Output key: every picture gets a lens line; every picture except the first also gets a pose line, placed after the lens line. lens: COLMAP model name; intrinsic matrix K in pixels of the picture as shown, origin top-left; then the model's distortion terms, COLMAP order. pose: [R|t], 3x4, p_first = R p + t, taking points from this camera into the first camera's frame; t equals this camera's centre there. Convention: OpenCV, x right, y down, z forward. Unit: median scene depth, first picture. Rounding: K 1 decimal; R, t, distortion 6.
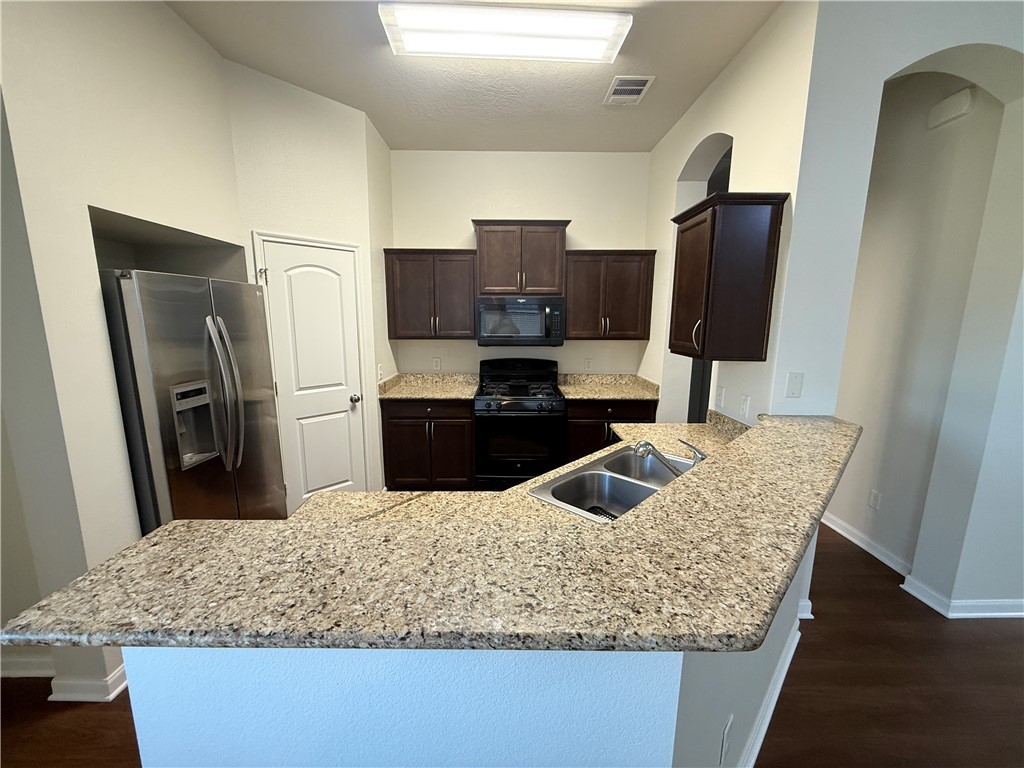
lens RADIAL K [[409.8, 0, 509.0], [0, 409.8, 384.5], [0, 0, 1]] dist [0.000680, -0.000087]
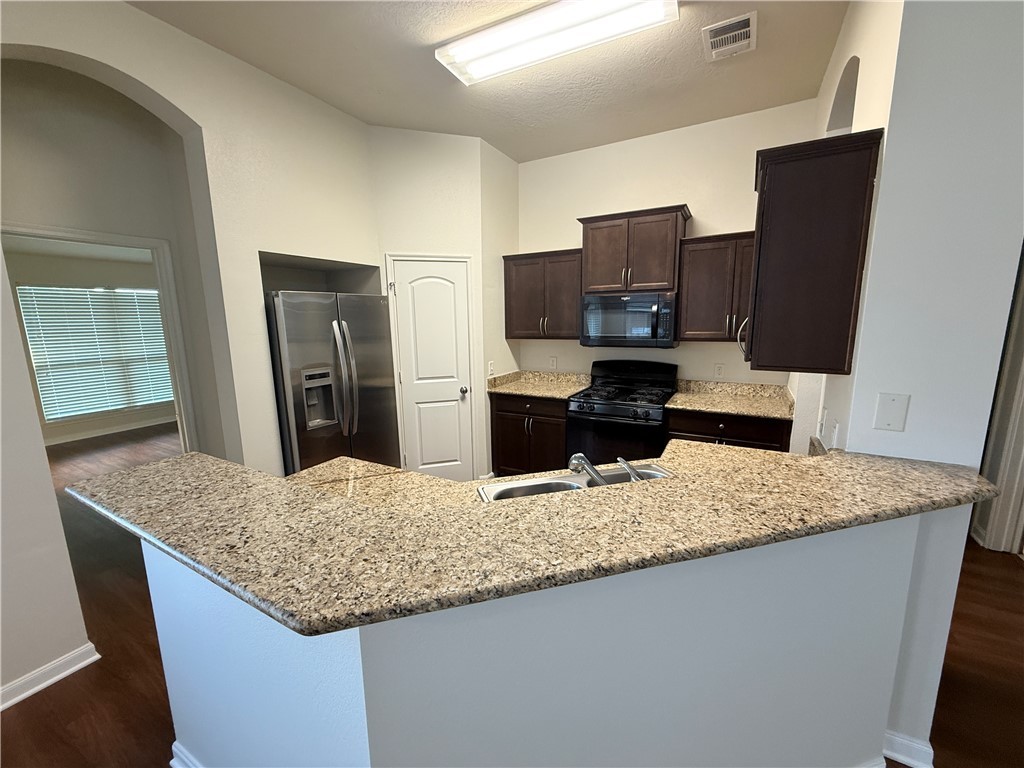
lens RADIAL K [[409.8, 0, 508.5], [0, 409.8, 384.8], [0, 0, 1]] dist [0.000680, -0.000087]
pose [[0.866604, 0.063864, -0.494892, 0.423606], [-0.062806, 0.997849, 0.018789, -0.014313], [0.495027, 0.014800, 0.868751, 0.091177]]
